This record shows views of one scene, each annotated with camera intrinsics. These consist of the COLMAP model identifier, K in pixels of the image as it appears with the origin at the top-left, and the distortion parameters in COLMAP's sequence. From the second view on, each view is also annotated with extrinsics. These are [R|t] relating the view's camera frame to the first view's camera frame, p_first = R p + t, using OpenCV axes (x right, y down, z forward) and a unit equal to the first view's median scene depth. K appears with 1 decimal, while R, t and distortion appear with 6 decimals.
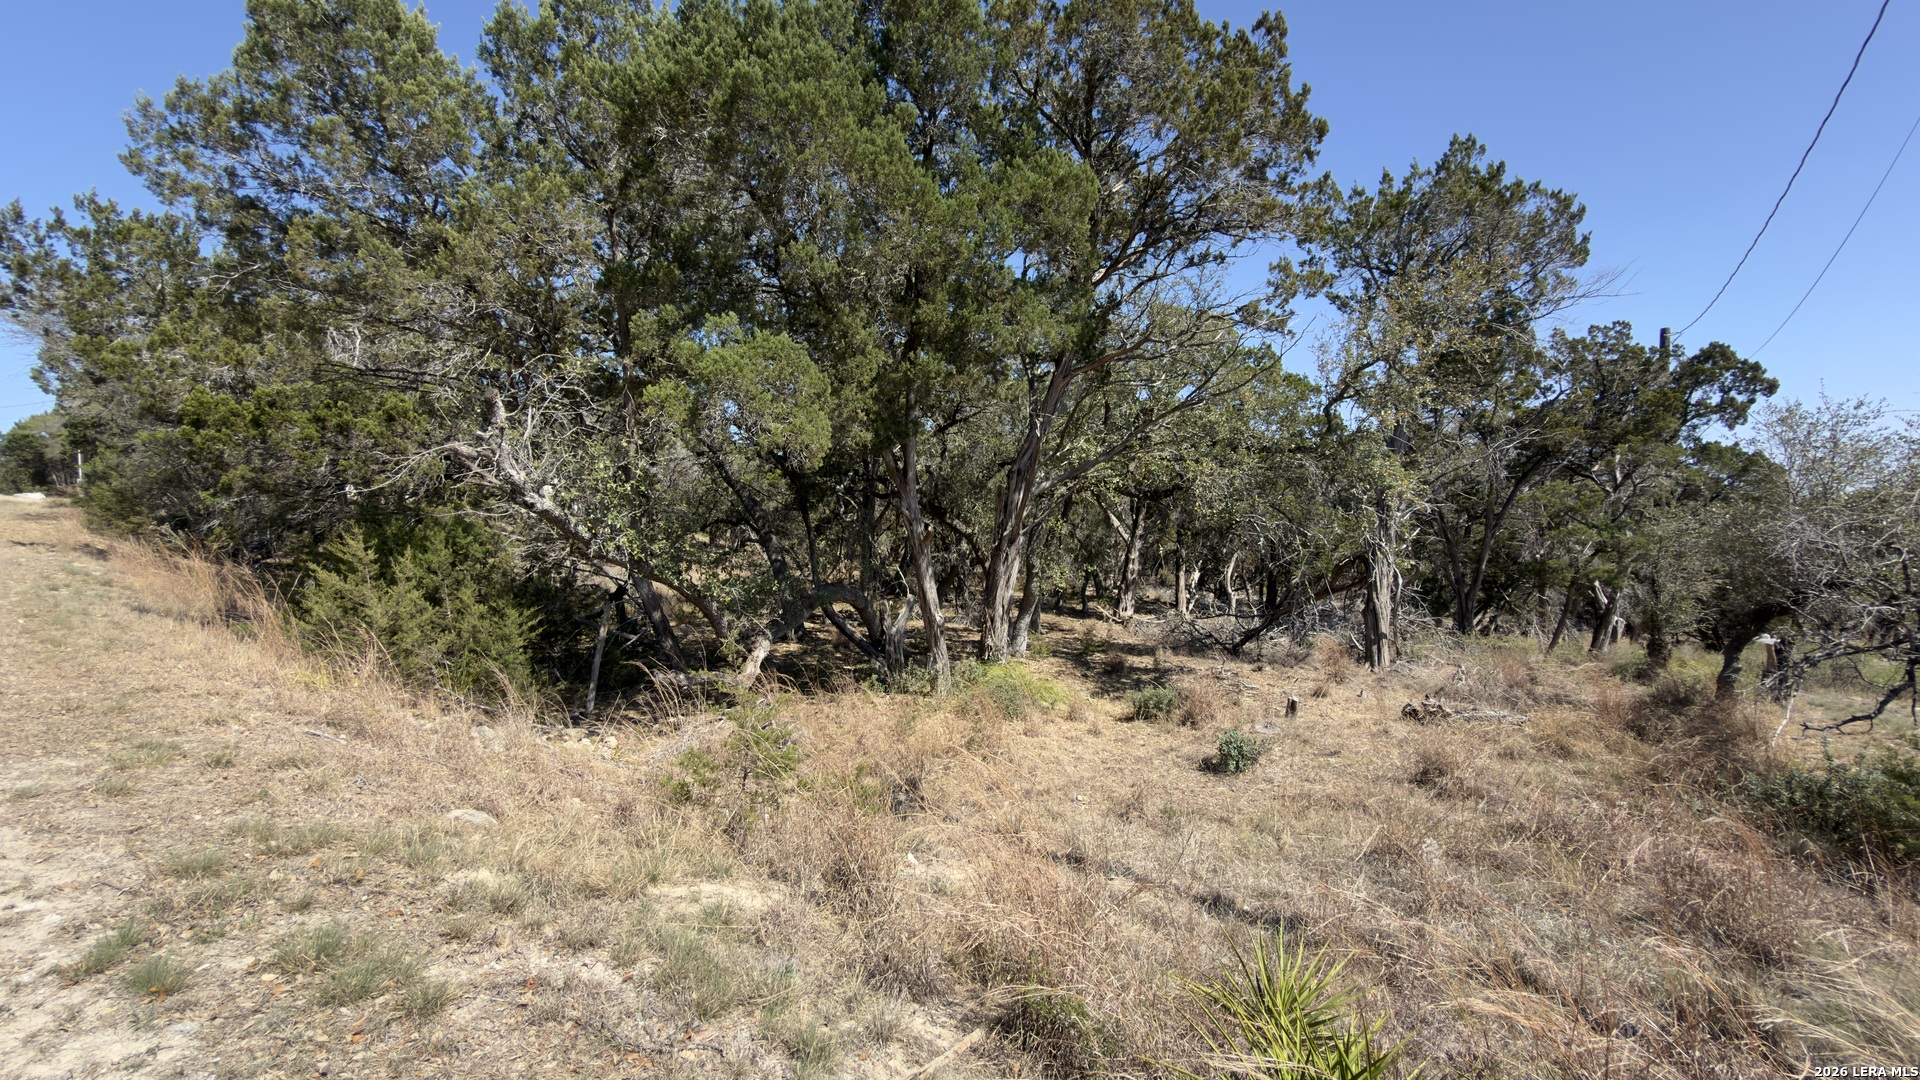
lens RADIAL K [[753.6, 0, 954.3], [0, 753.6, 538.2], [0, 0, 1]] dist [-0.008184, 0.001600]
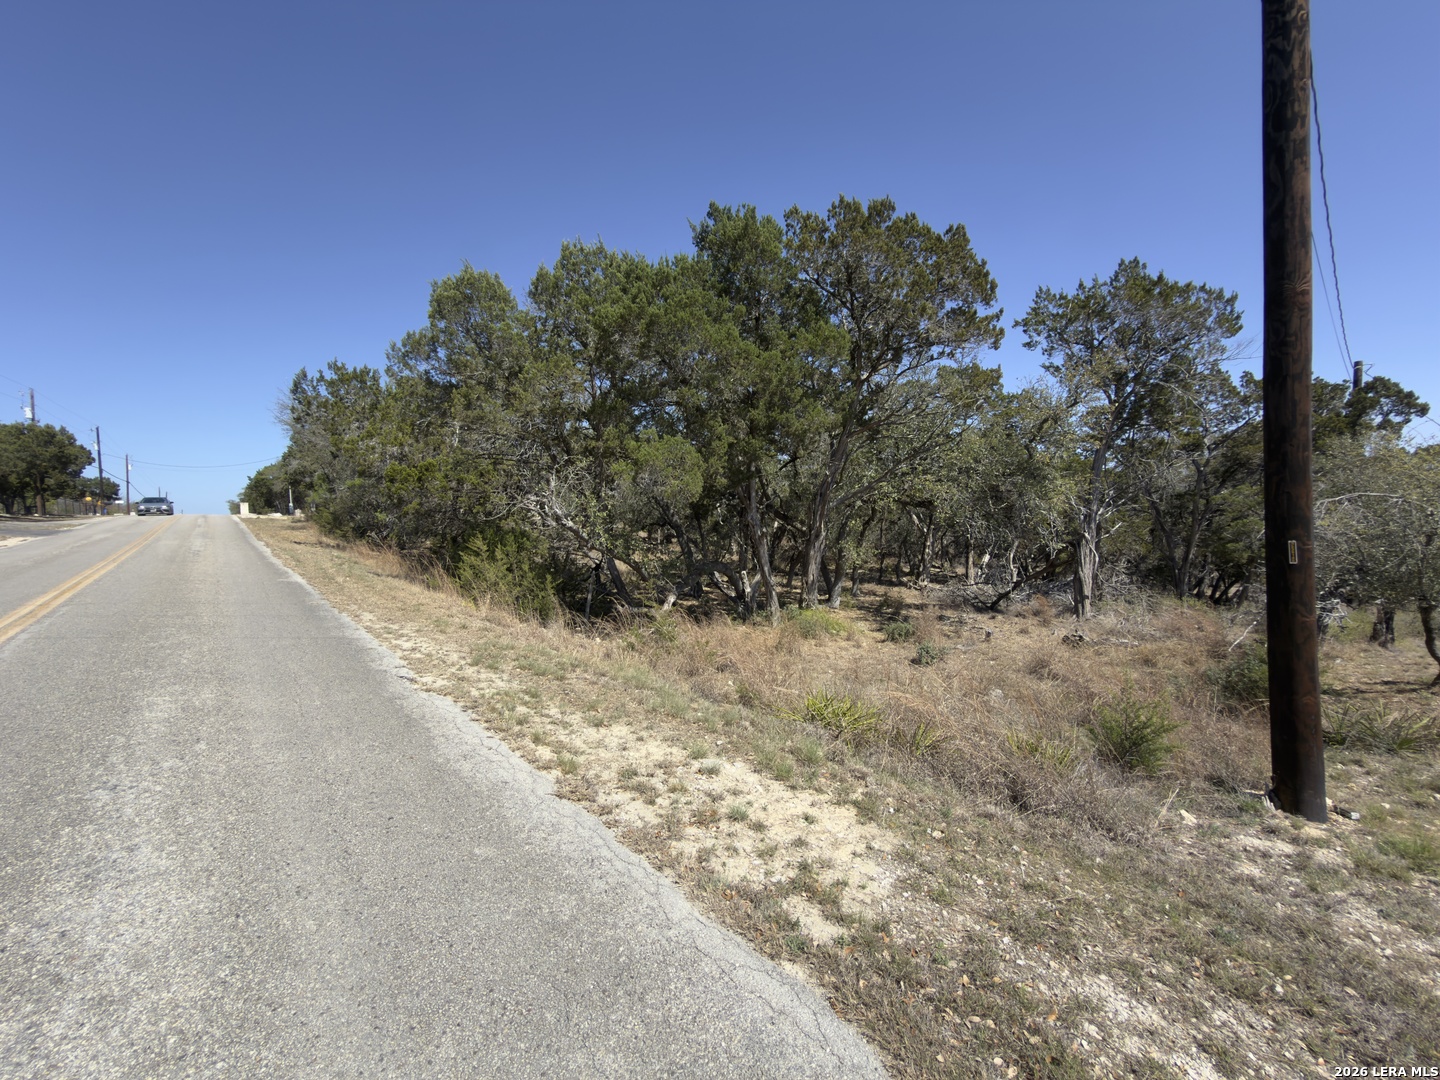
lens RADIAL K [[562.1, 0, 717.2], [0, 562.1, 537.5], [0, 0, 1]] dist [-0.016635, -0.000230]
pose [[0.981186, -0.011952, -0.192696, 0.096754], [0.014154, 0.999849, 0.010053, -0.008687], [0.192547, -0.012592, 0.981207, -0.266287]]
